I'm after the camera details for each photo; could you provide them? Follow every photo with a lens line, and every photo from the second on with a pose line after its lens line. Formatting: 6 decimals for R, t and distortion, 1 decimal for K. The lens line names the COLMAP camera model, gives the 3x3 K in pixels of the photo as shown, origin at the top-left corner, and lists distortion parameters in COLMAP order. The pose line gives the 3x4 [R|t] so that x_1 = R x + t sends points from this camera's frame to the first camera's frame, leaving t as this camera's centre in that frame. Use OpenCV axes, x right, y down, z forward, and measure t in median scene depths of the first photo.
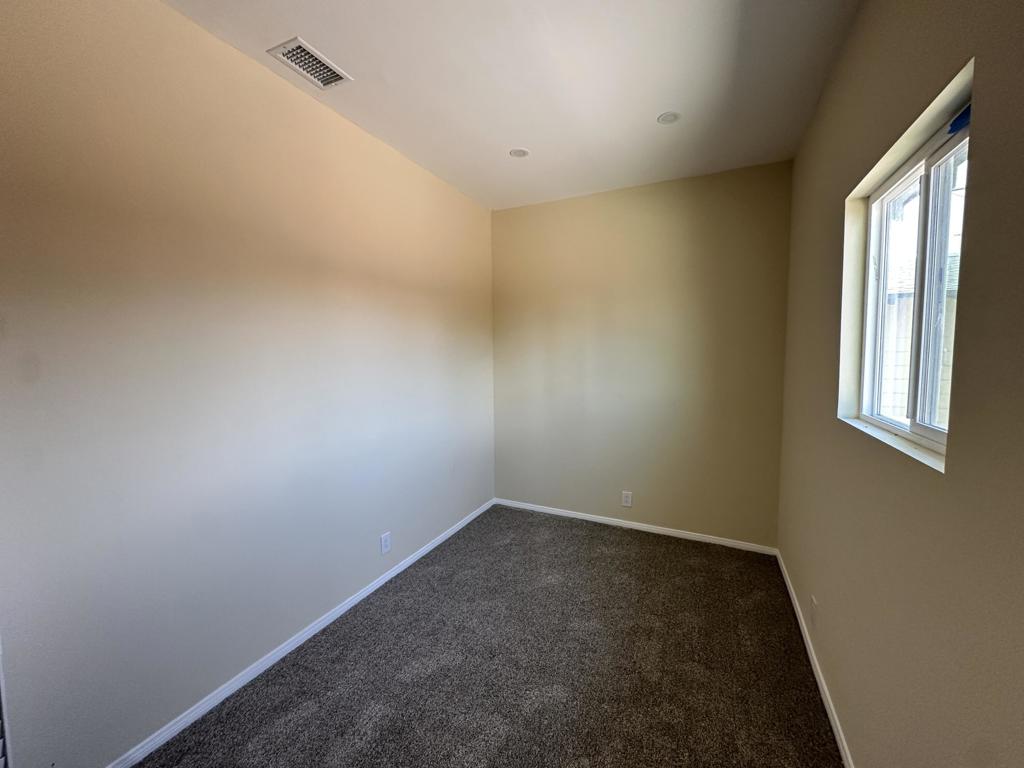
lens RADIAL K [[408.5, 0, 510.2], [0, 408.5, 381.4], [0, 0, 1]] dist [-0.002975, 0.000615]
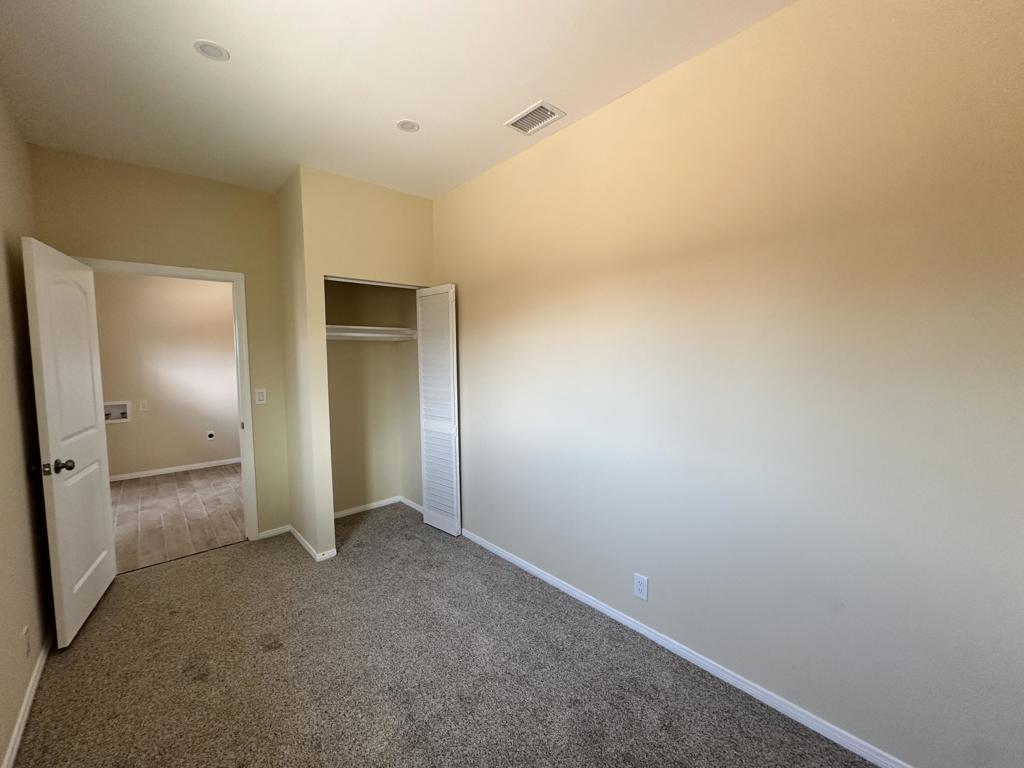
lens RADIAL K [[408.5, 0, 510.2], [0, 408.5, 381.4], [0, 0, 1]] dist [-0.002975, 0.000615]
pose [[-0.380163, 0.083248, -0.921165, 0.681998], [-0.048180, 0.992807, 0.109606, -0.118627], [0.923664, 0.086049, -0.373418, 1.369179]]
